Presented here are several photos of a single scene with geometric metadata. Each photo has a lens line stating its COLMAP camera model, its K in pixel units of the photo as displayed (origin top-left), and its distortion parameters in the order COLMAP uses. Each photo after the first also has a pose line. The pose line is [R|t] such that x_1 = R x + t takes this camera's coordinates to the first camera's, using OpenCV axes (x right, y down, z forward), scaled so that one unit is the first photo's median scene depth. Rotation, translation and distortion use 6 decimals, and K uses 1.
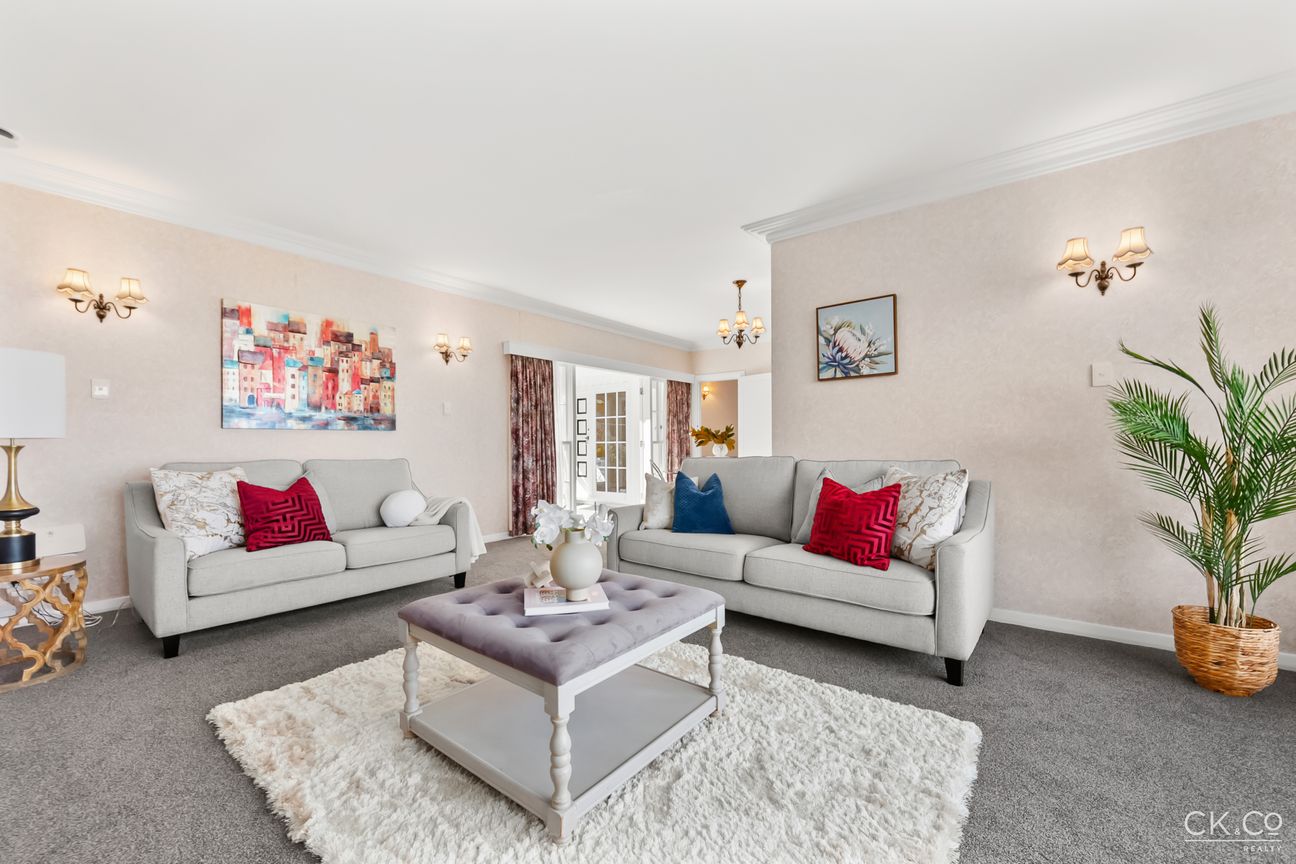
lens RADIAL K [[519.9, 0, 648.4], [0, 519.9, 446.2], [0, 0, 1]] dist [0.001491, 0.000046]
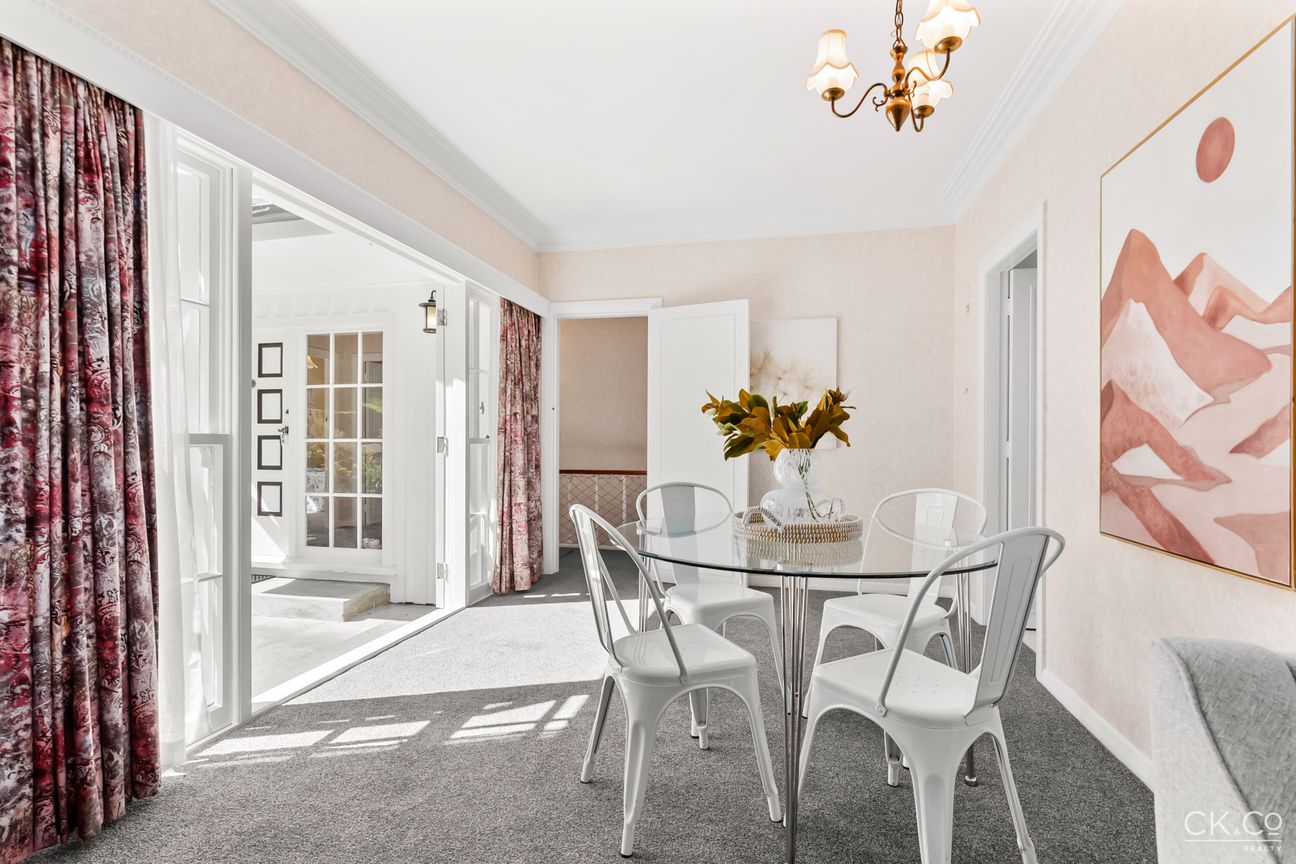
lens RADIAL K [[608.0, 0, 649.5], [0, 608.0, 443.7], [0, 0, 1]] dist [0.001728, -0.000629]
pose [[0.907383, 0.009719, 0.420193, -0.064698], [-0.007171, 0.999945, -0.007642, -0.002804], [-0.420244, 0.003921, 0.907403, 0.485333]]
